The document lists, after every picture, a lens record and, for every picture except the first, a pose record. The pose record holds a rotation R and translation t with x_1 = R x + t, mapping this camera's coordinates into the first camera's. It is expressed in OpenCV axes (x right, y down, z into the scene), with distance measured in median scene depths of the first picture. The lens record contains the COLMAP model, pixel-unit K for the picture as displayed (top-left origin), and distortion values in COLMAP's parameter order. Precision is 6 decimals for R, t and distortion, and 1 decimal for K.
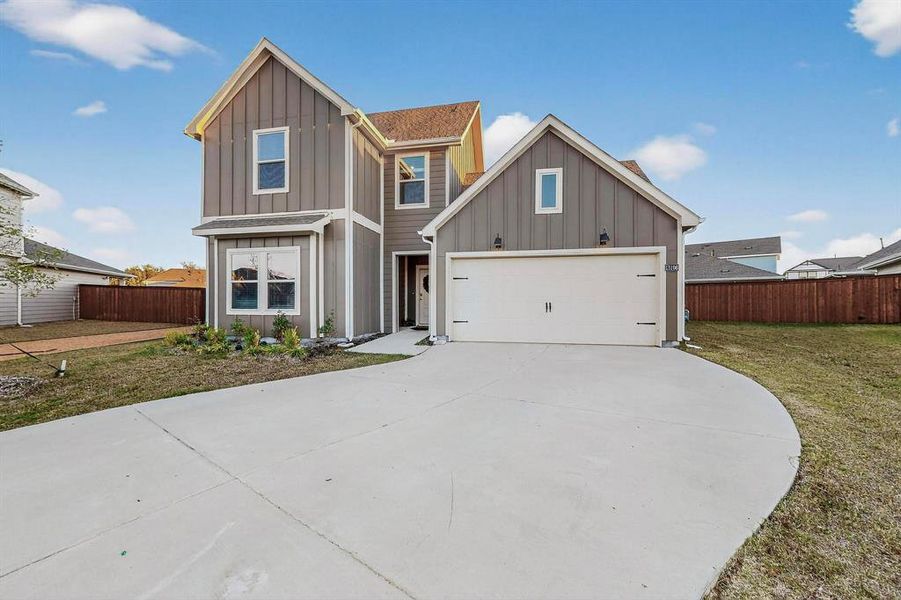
lens RADIAL K [[340.5, 0, 447.1], [0, 340.5, 297.4], [0, 0, 1]] dist [0.000880, 0.000346]
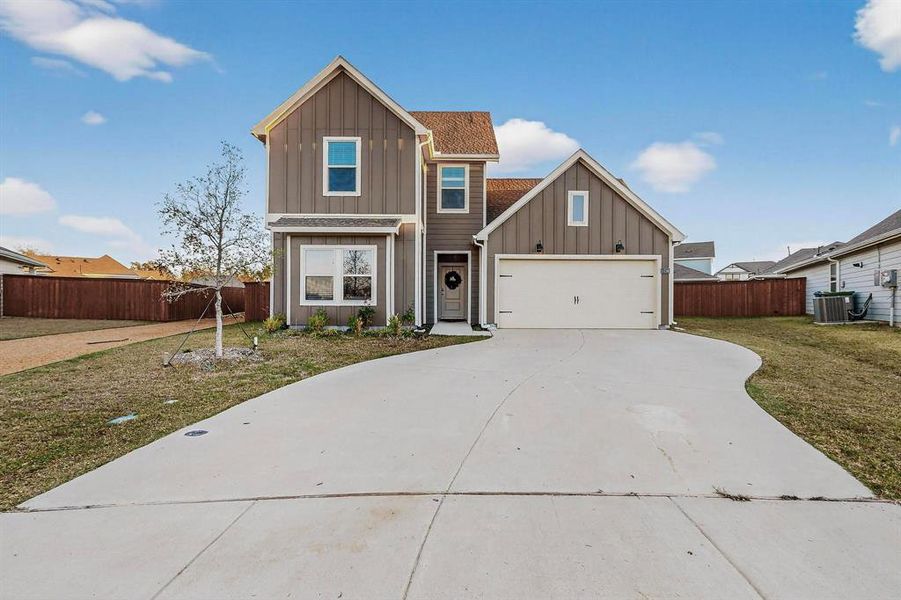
lens RADIAL K [[399.3, 0, 444.7], [0, 399.3, 298.0], [0, 0, 1]] dist [0.000285, -0.000806]
pose [[0.981002, 0.006689, 0.193884, -0.442969], [-0.007290, 0.999971, 0.002383, 0.019941], [-0.193862, -0.003751, 0.981022, -0.339974]]
